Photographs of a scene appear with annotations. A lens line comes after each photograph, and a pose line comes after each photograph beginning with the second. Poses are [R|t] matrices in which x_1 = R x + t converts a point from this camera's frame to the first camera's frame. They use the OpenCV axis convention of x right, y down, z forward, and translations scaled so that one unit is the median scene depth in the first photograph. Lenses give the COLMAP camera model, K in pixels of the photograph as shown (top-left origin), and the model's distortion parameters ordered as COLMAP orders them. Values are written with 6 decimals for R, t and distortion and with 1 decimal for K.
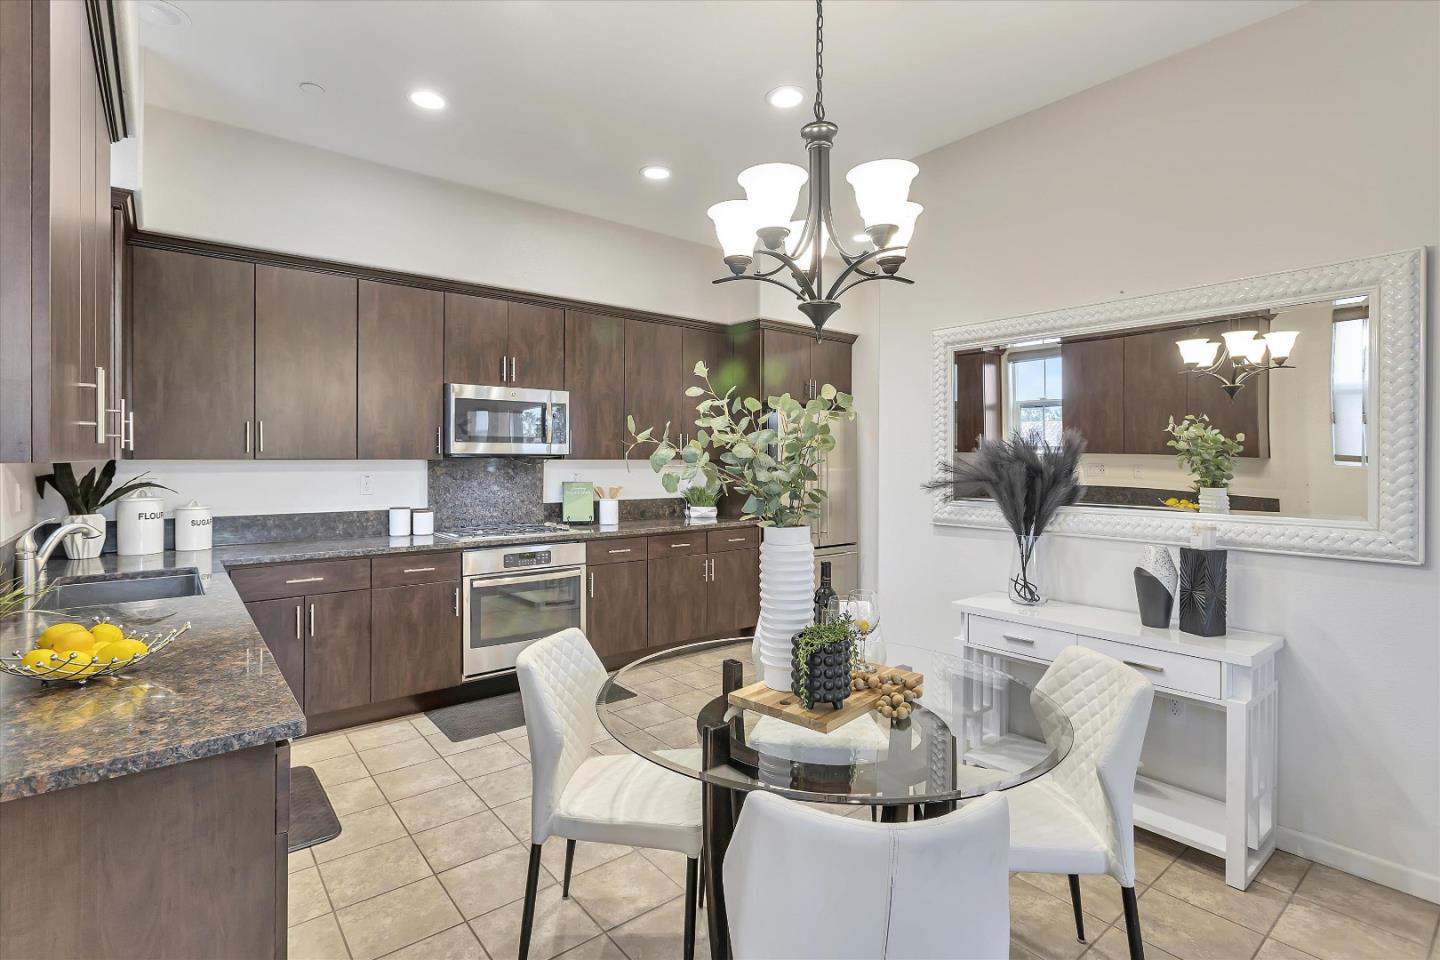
lens RADIAL K [[685.2, 0, 711.8], [0, 685.2, 469.1], [0, 0, 1]] dist [0.003273, -0.000510]
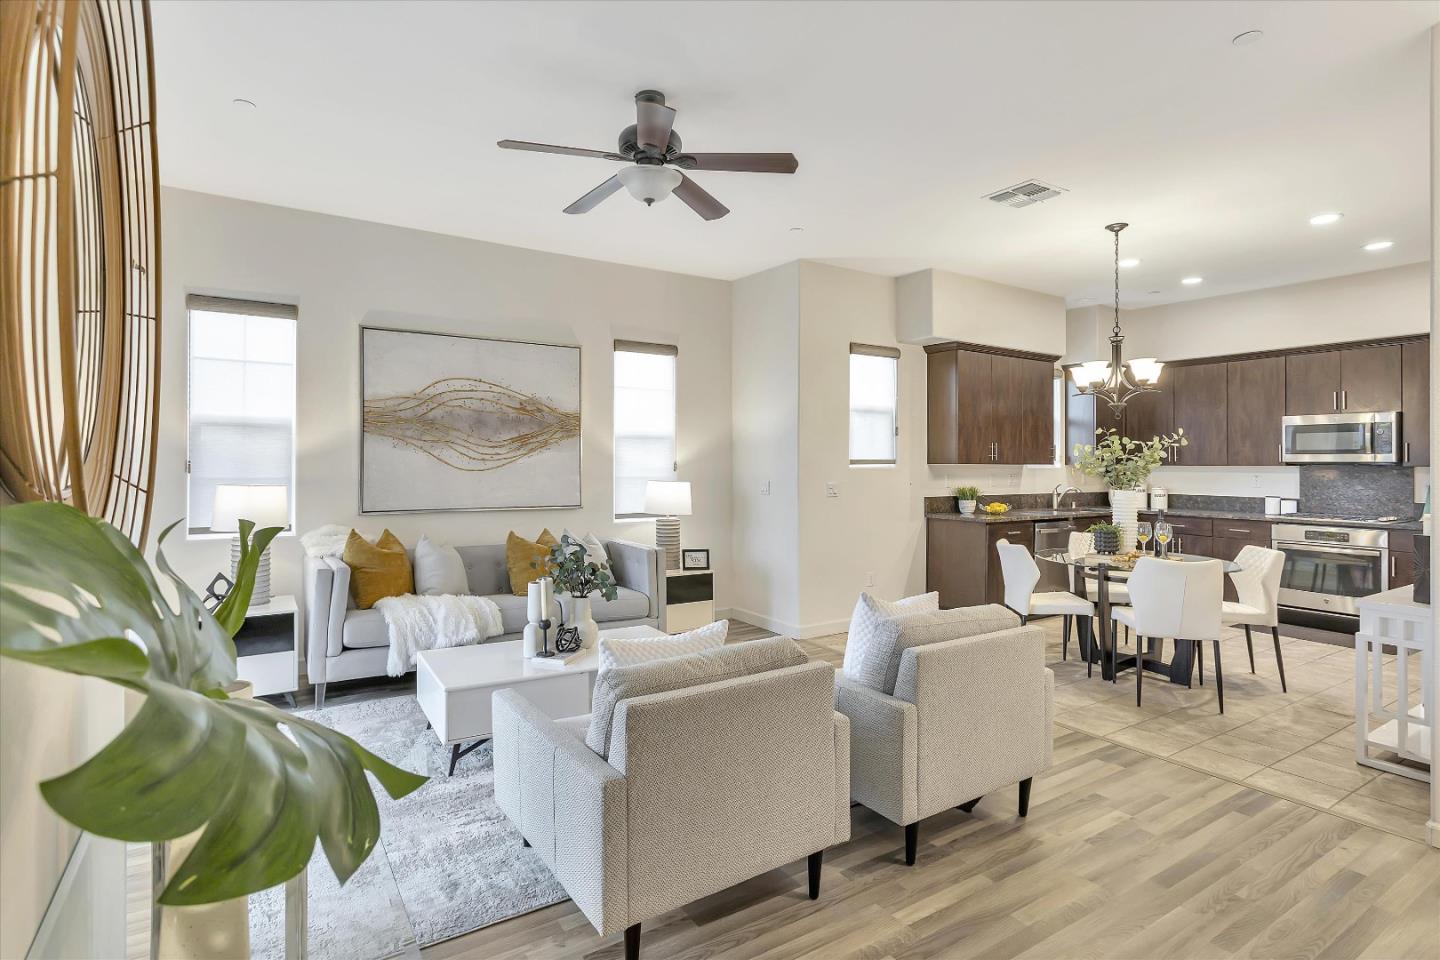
lens RADIAL K [[728.9, 0, 714.5], [0, 728.9, 465.1], [0, 0, 1]] dist [0.004939, 0.001464]
pose [[-0.097174, -0.001735, -0.995266, 1.588669], [-0.019470, 0.999810, 0.000158, 0.010540], [0.995077, 0.019393, -0.097190, -0.131755]]
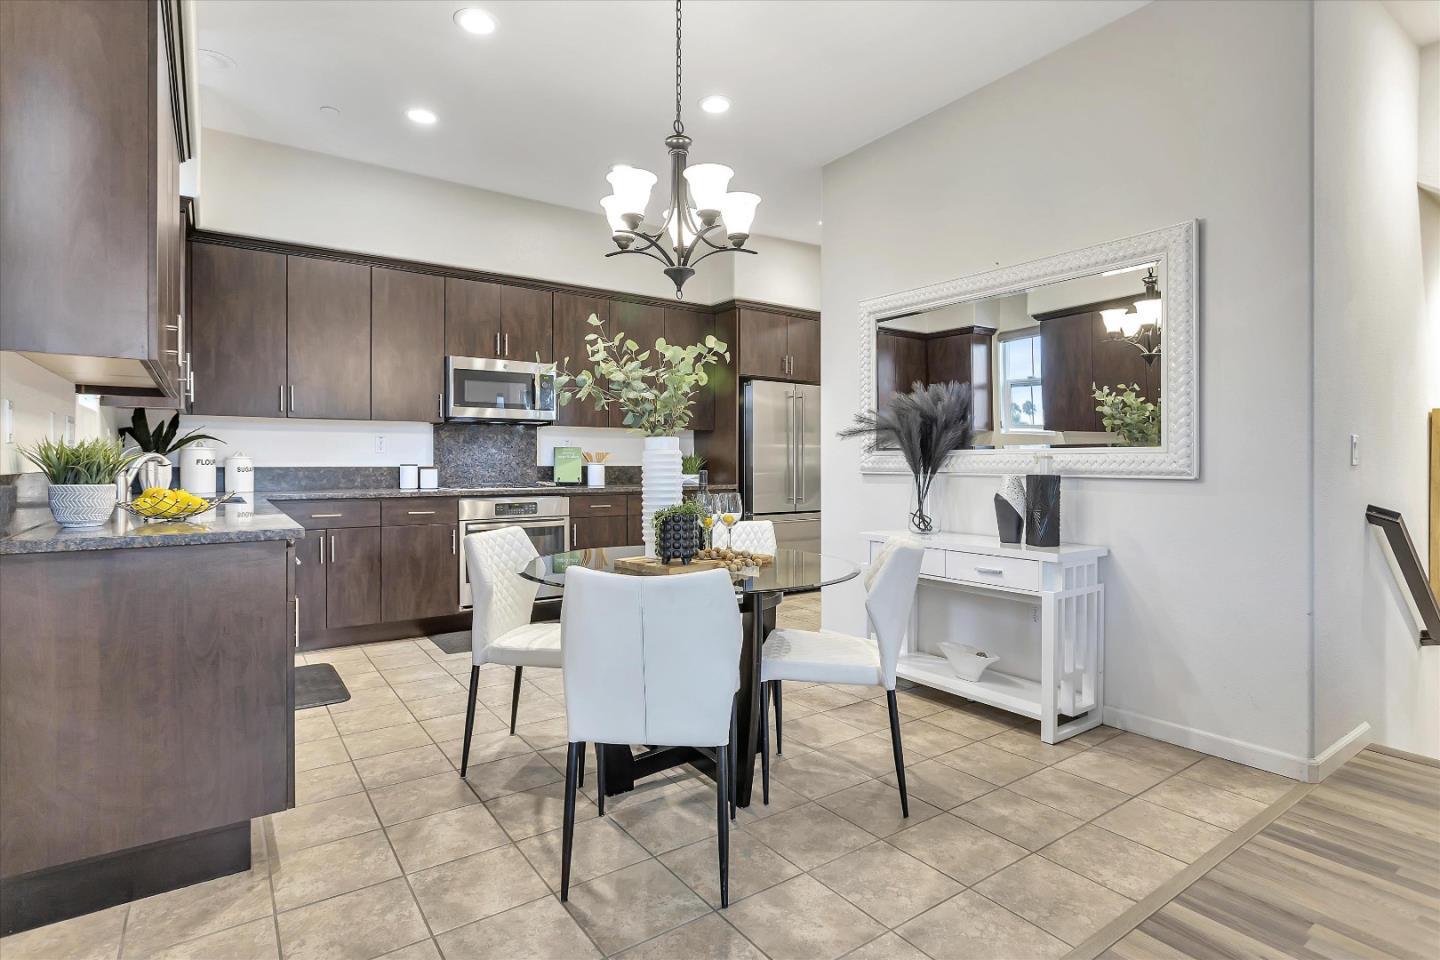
lens RADIAL K [[718.3, 0, 715.4], [0, 718.3, 475.8], [0, 0, 1]] dist [-0.006499, 0.000929]
pose [[0.998099, 0.000862, -0.061625, 0.161854], [-0.000514, 0.999984, 0.005656, 0.080578], [0.061629, -0.005613, 0.998083, -0.210200]]
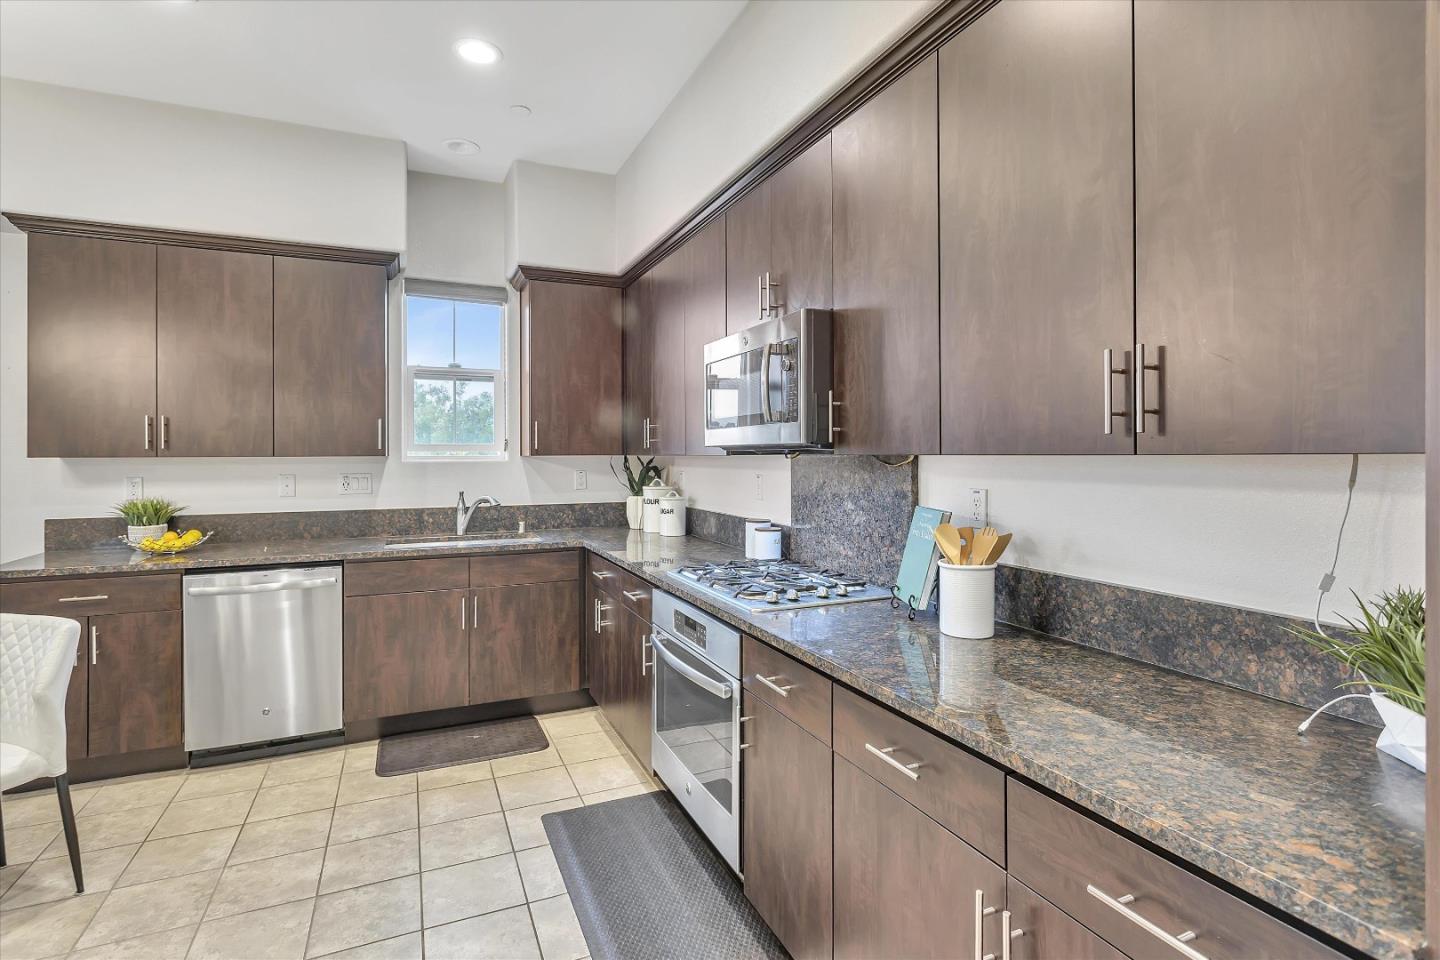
lens RADIAL K [[685.2, 0, 718.1], [0, 685.2, 462.0], [0, 0, 1]] dist [0.003273, -0.000510]
pose [[-0.258366, 0.005229, -0.966033, 0.324002], [-0.012078, 0.999890, 0.008642, -0.015544], [0.965972, 0.013901, -0.258275, 1.370967]]
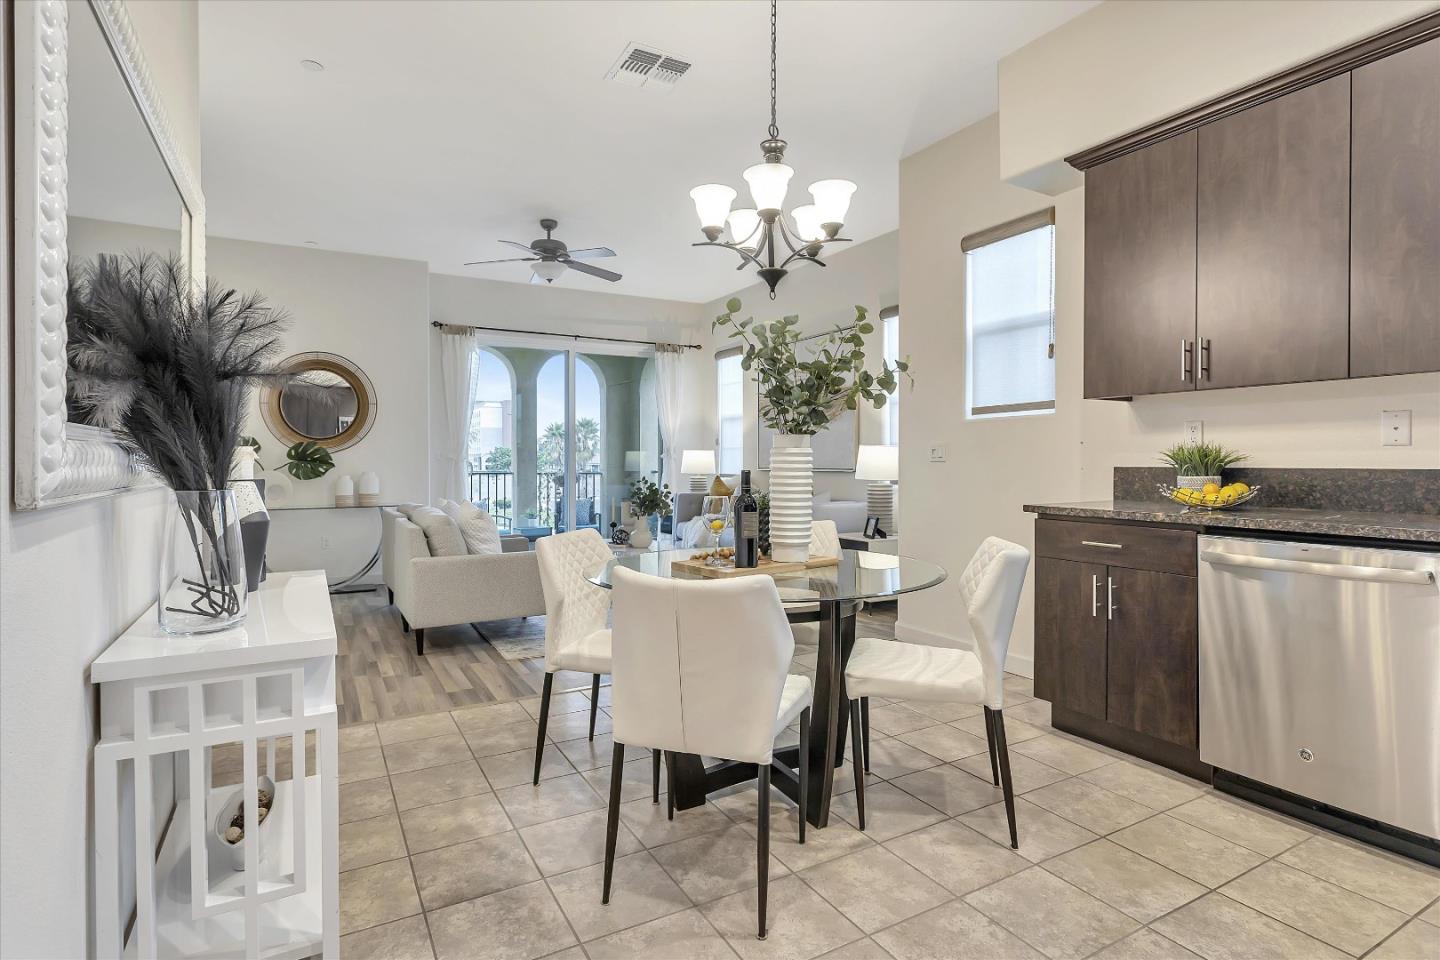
lens RADIAL K [[728.9, 0, 712.7], [0, 728.9, 466.5], [0, 0, 1]] dist [0.004939, 0.001464]
pose [[-0.985588, -0.002249, 0.169149, 0.012013], [0.001436, 0.999764, 0.021661, 0.060637], [-0.169158, 0.021591, -0.985352, 1.284111]]
